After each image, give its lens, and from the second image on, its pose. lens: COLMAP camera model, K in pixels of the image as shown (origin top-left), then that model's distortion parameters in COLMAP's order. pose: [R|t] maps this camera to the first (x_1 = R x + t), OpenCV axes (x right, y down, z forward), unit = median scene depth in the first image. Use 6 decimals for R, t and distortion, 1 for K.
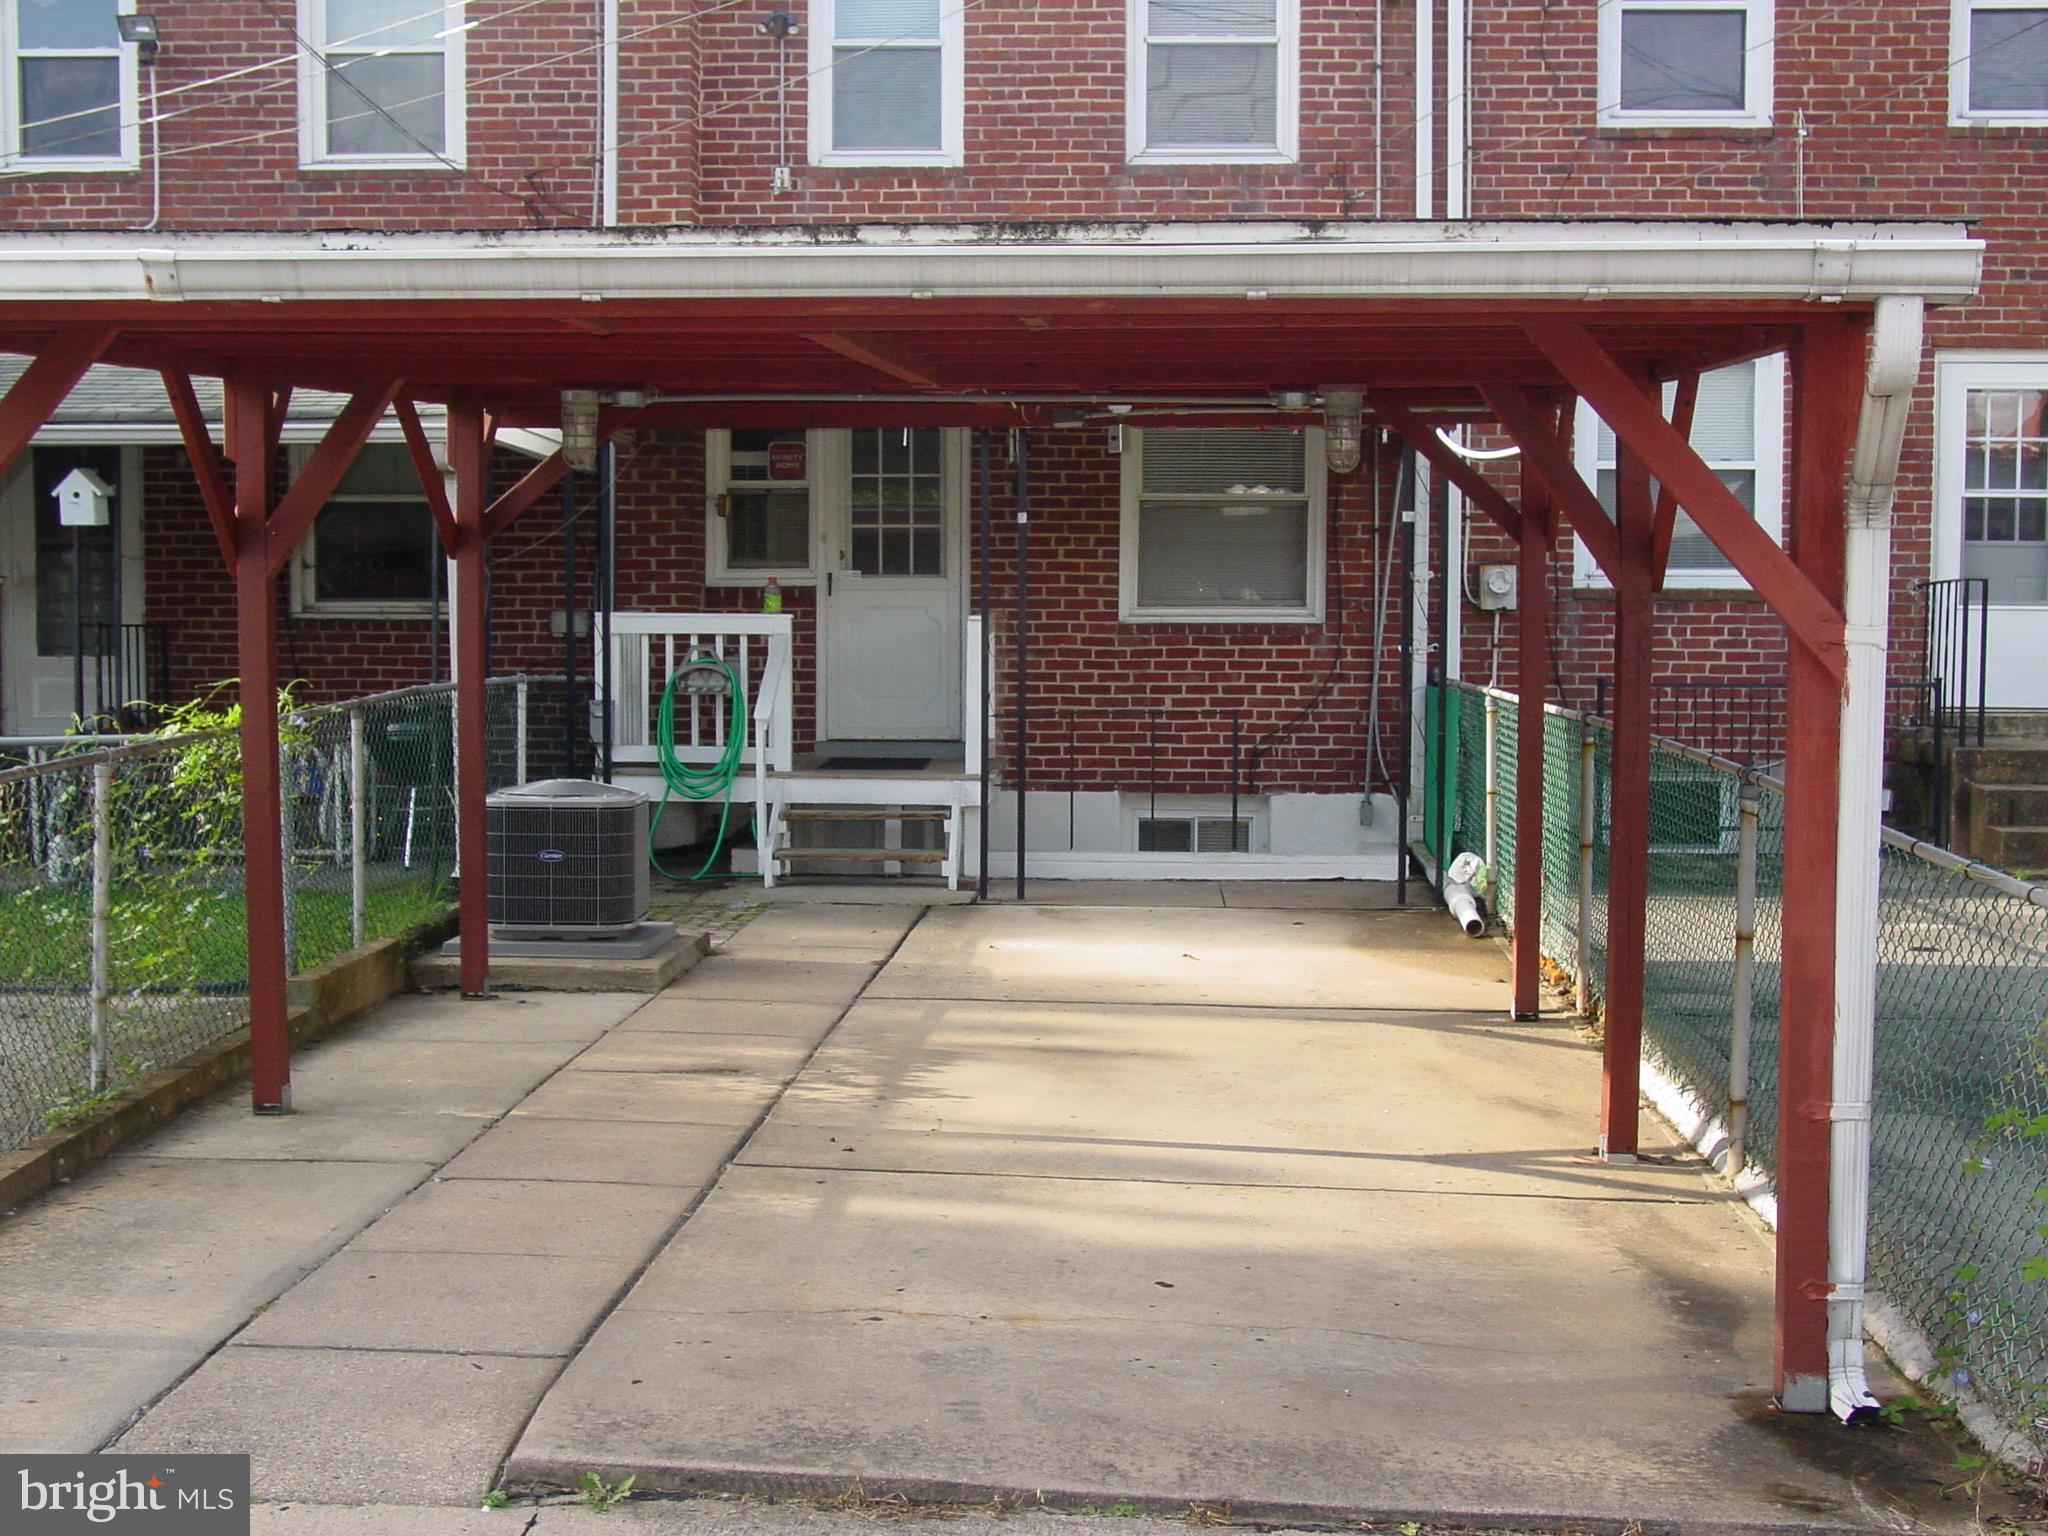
lens RADIAL K [[2727.7, 0, 1024.0], [0, 2727.7, 768.0], [0, 0, 1]] dist [-0.086842, 0.281605]
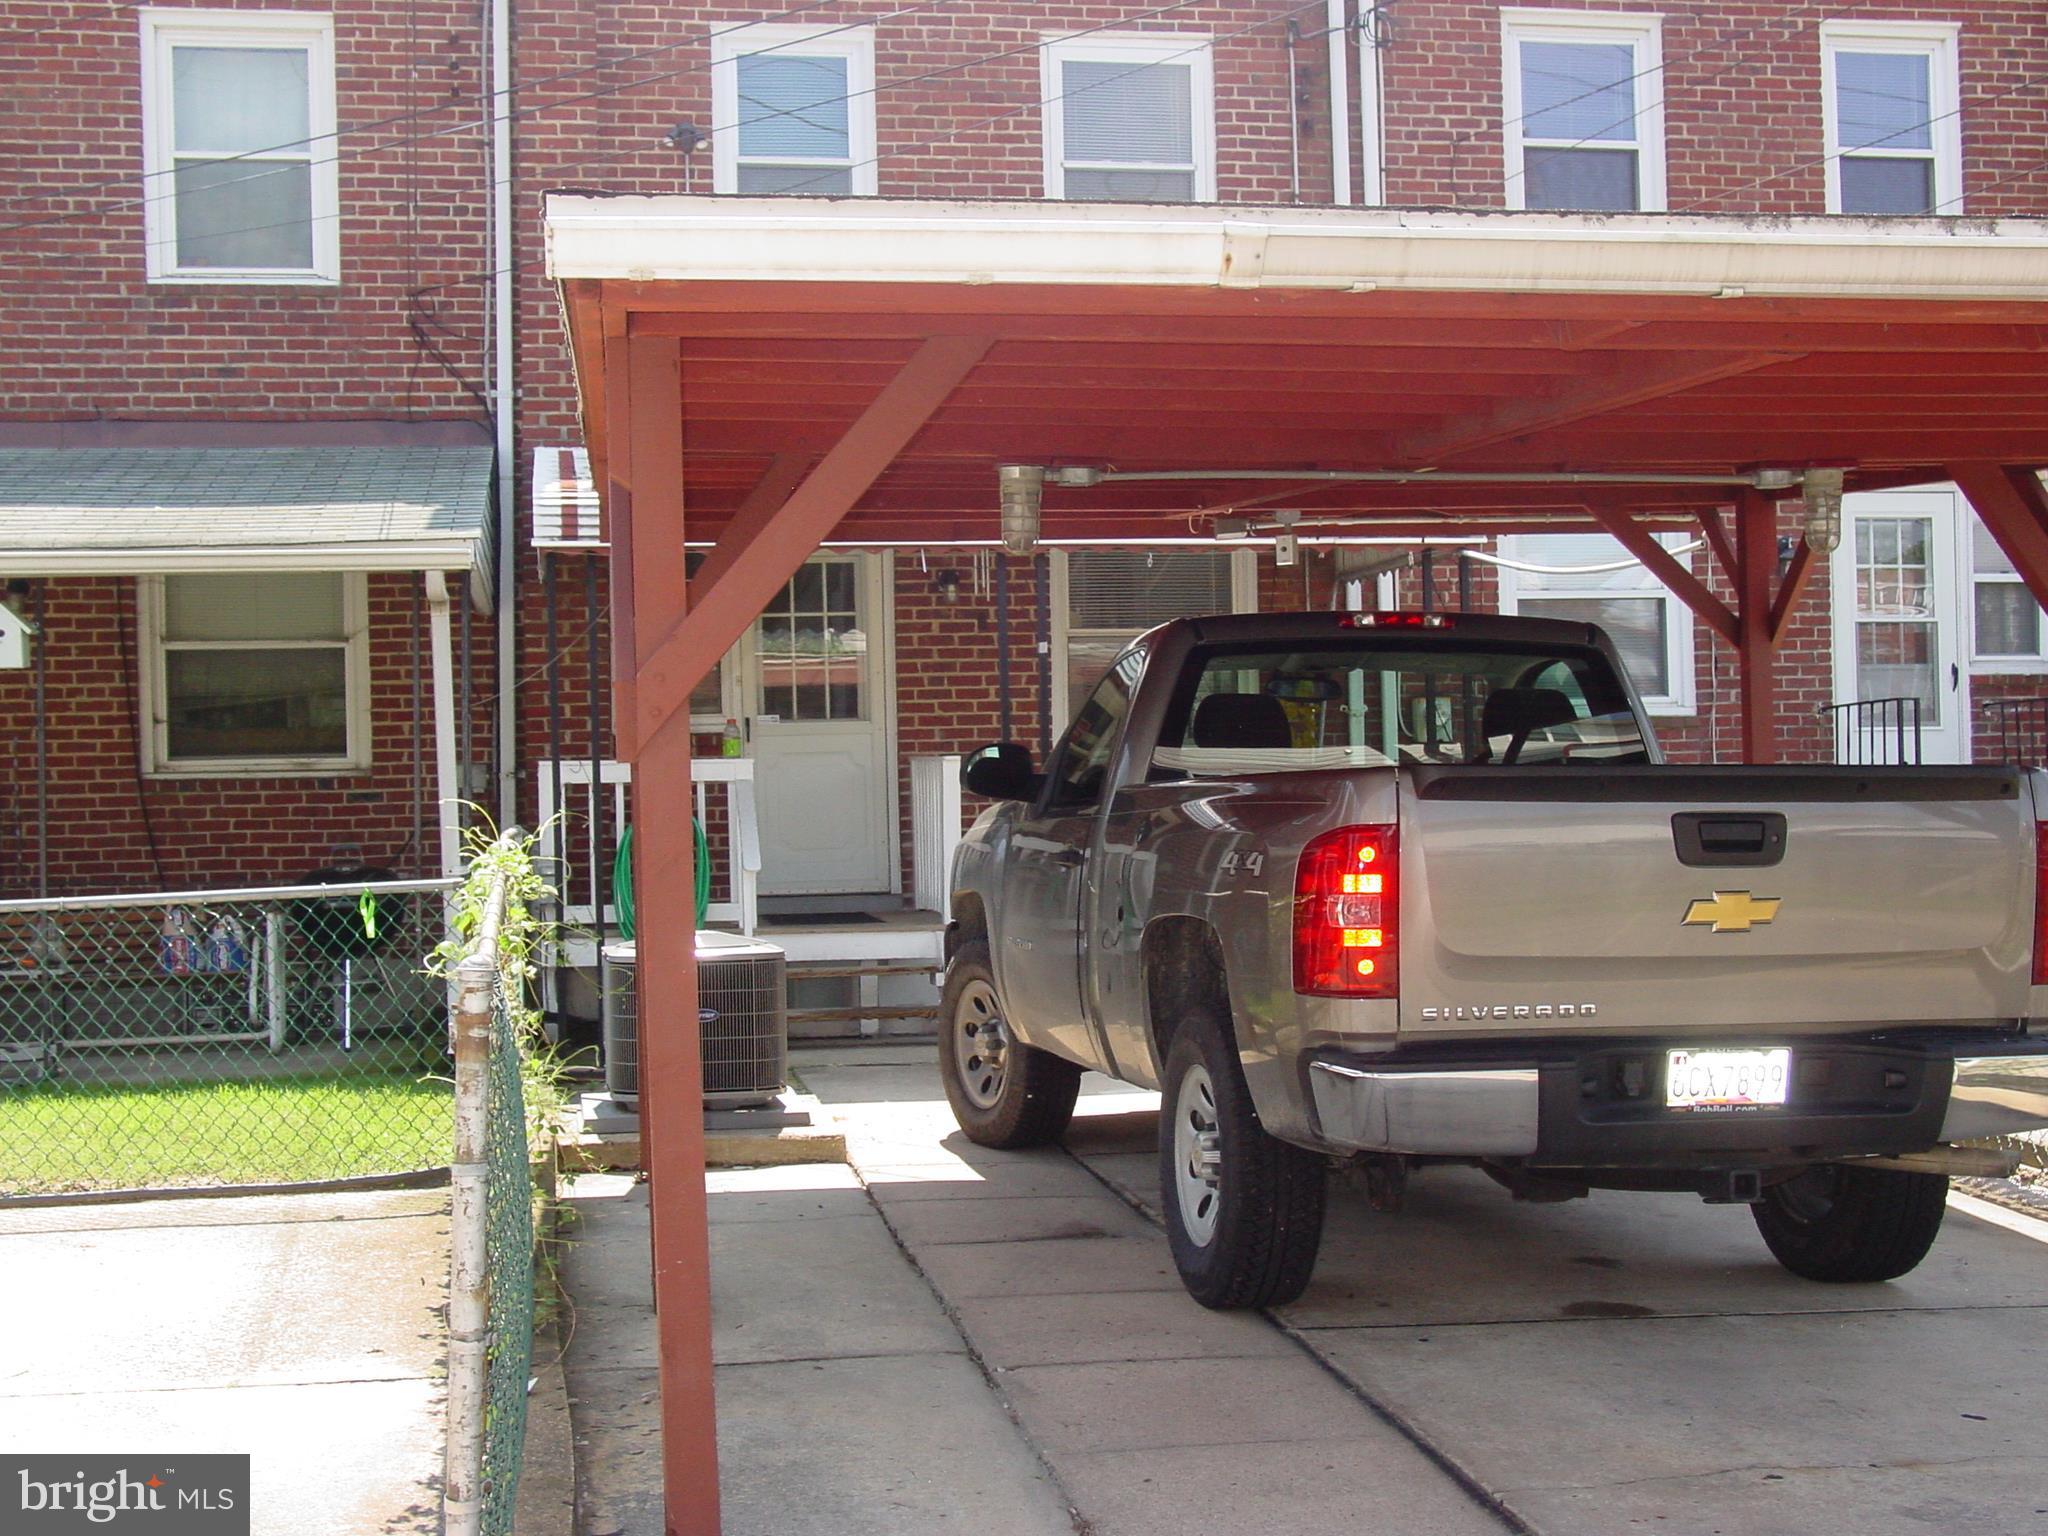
lens RADIAL K [[2727.7, 0, 1024.0], [0, 2727.7, 768.0], [0, 0, 1]] dist [-0.086842, 0.281605]
pose [[0.976295, -0.022657, 0.215254, -0.181575], [0.036189, 0.997594, -0.059132, 0.004537], [-0.213396, 0.065520, 0.974766, 0.067644]]
